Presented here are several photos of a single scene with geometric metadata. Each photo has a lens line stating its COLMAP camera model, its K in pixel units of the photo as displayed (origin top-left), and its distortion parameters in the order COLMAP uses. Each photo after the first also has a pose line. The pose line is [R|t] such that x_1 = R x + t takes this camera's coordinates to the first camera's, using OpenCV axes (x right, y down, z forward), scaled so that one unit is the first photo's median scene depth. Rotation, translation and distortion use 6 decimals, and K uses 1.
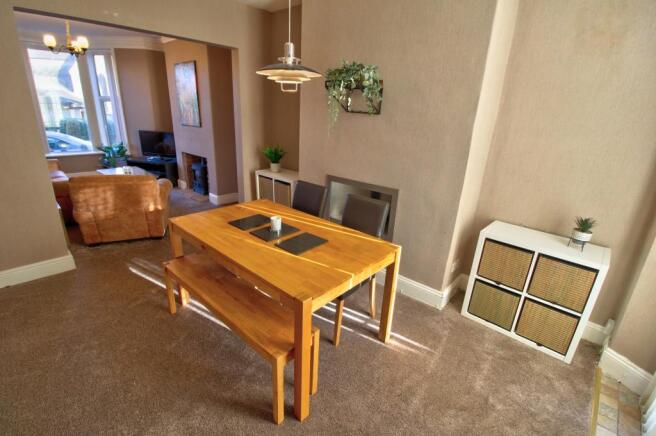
lens RADIAL K [[309.7, 0, 326.6], [0, 309.7, 219.9], [0, 0, 1]] dist [-0.016176, -0.001057]
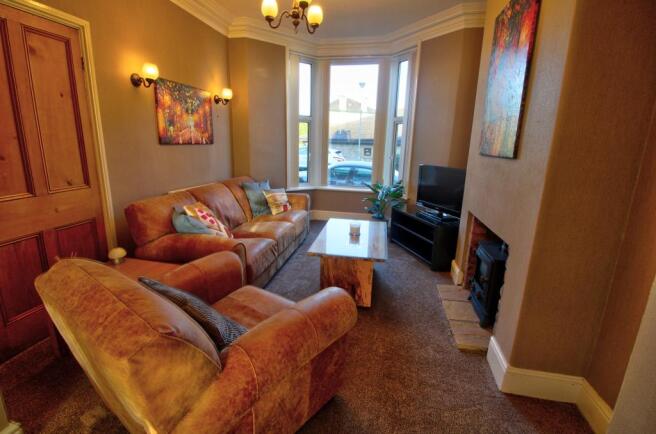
lens RADIAL K [[309.7, 0, 325.6], [0, 309.7, 214.2], [0, 0, 1]] dist [-0.016176, -0.001057]
pose [[0.529326, 0.169713, -0.831271, -0.190974], [-0.285632, 0.958241, 0.013754, -0.159593], [0.798892, 0.230157, 0.555697, 0.560116]]
